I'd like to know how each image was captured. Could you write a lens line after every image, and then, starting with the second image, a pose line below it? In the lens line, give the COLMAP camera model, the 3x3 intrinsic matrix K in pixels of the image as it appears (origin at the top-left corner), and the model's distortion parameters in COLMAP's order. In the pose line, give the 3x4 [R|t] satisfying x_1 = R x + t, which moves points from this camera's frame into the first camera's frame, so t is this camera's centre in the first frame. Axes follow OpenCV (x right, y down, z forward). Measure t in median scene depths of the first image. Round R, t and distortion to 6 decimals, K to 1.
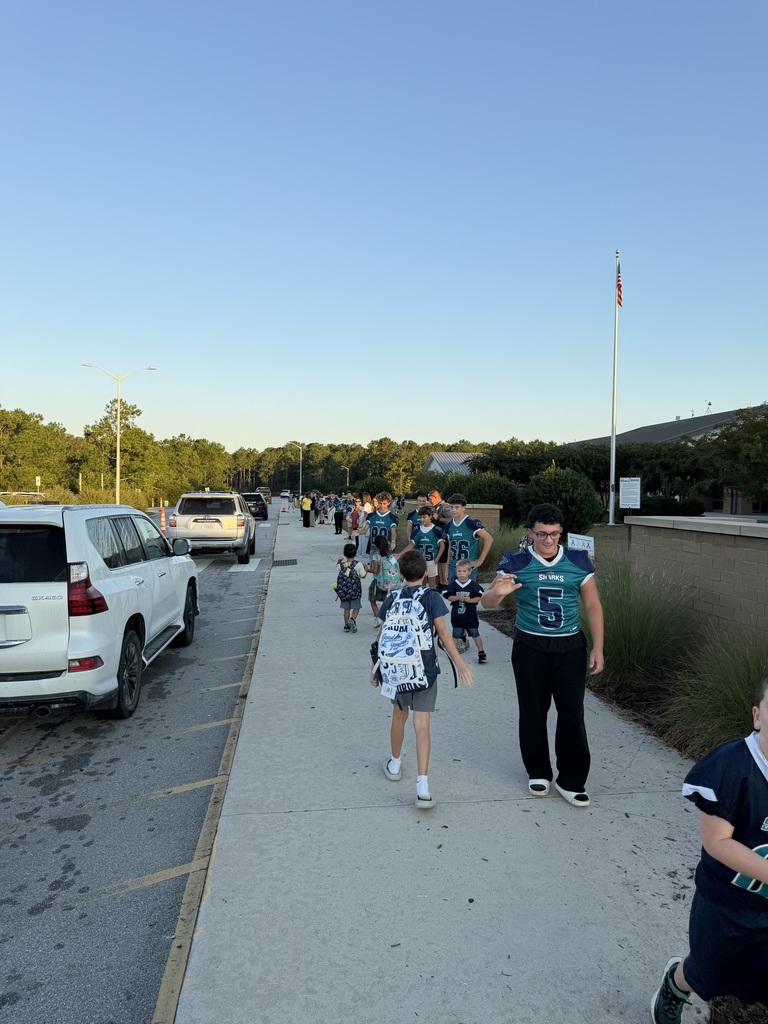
lens RADIAL K [[711.6, 0, 393.5], [0, 711.6, 511.2], [0, 0, 1]] dist [0.156198, -0.316915]
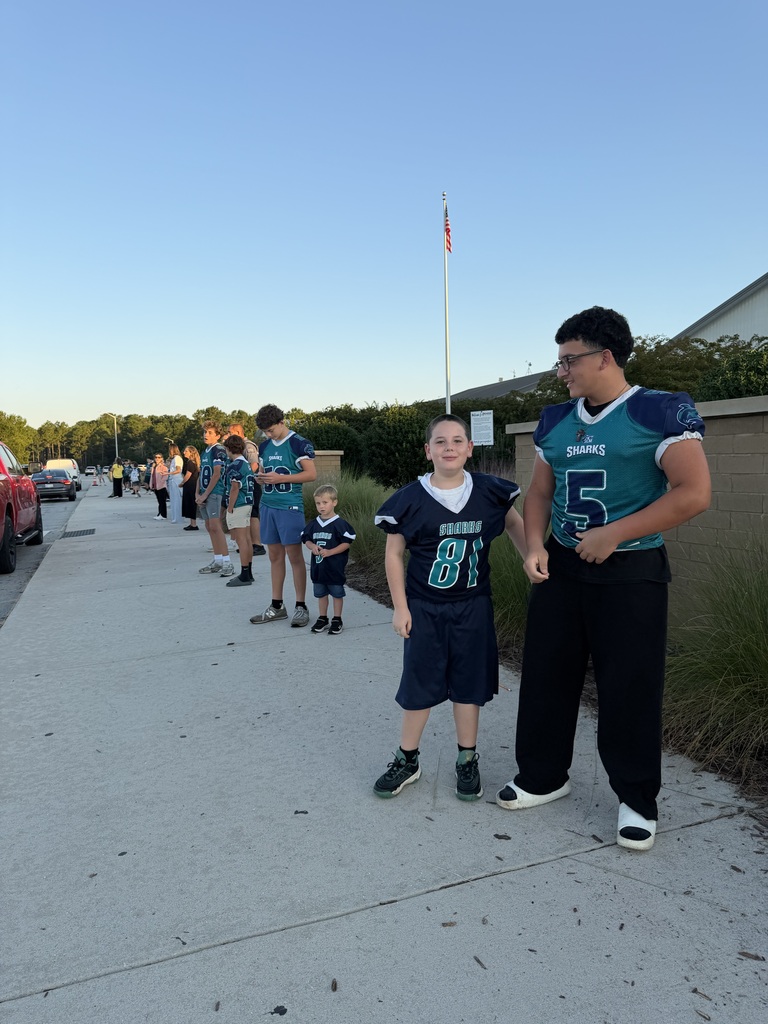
lens RADIAL K [[711.6, 0, 393.5], [0, 711.6, 511.2], [0, 0, 1]] dist [0.156198, -0.316915]
pose [[0.973077, -0.052506, 0.224422, 0.001453], [0.043400, 0.998029, 0.045320, 0.003119], [-0.226359, -0.034360, 0.973438, 0.014828]]
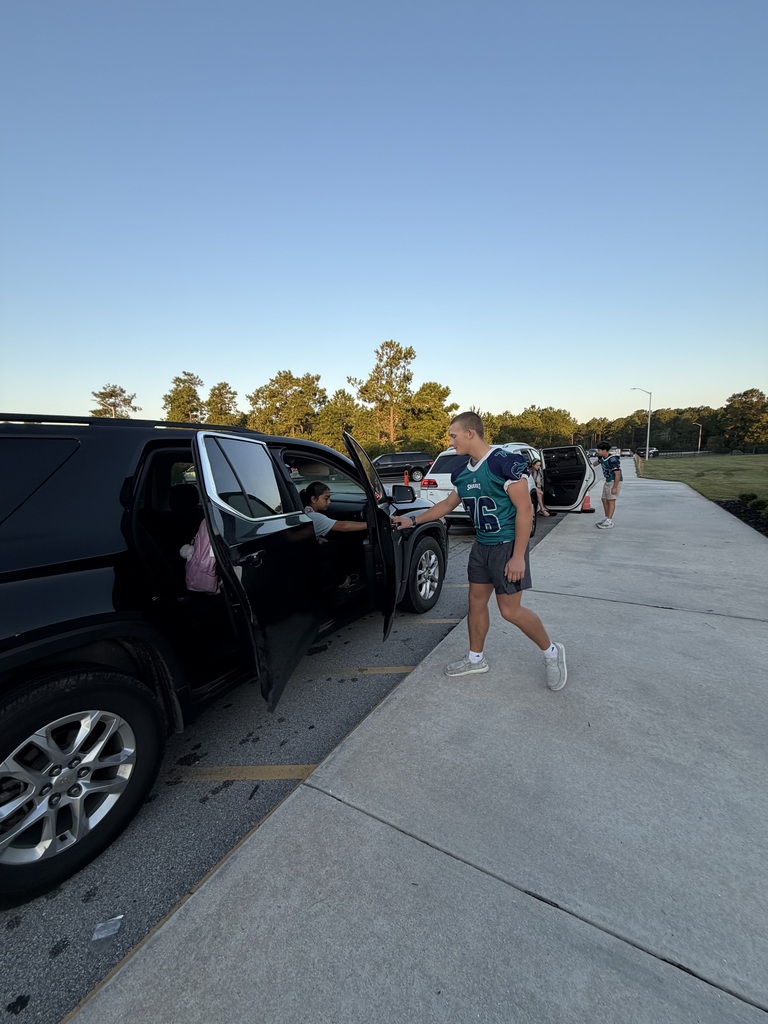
lens RADIAL K [[409.8, 0, 384.0], [0, 409.8, 512.0], [0, 0, 1]] dist [0.000032, 0.000015]
pose [[0.769295, 0.053839, -0.636621, -0.041993], [0.017298, 0.994323, 0.104993, -0.006728], [0.638659, -0.091783, 0.763996, 0.319368]]
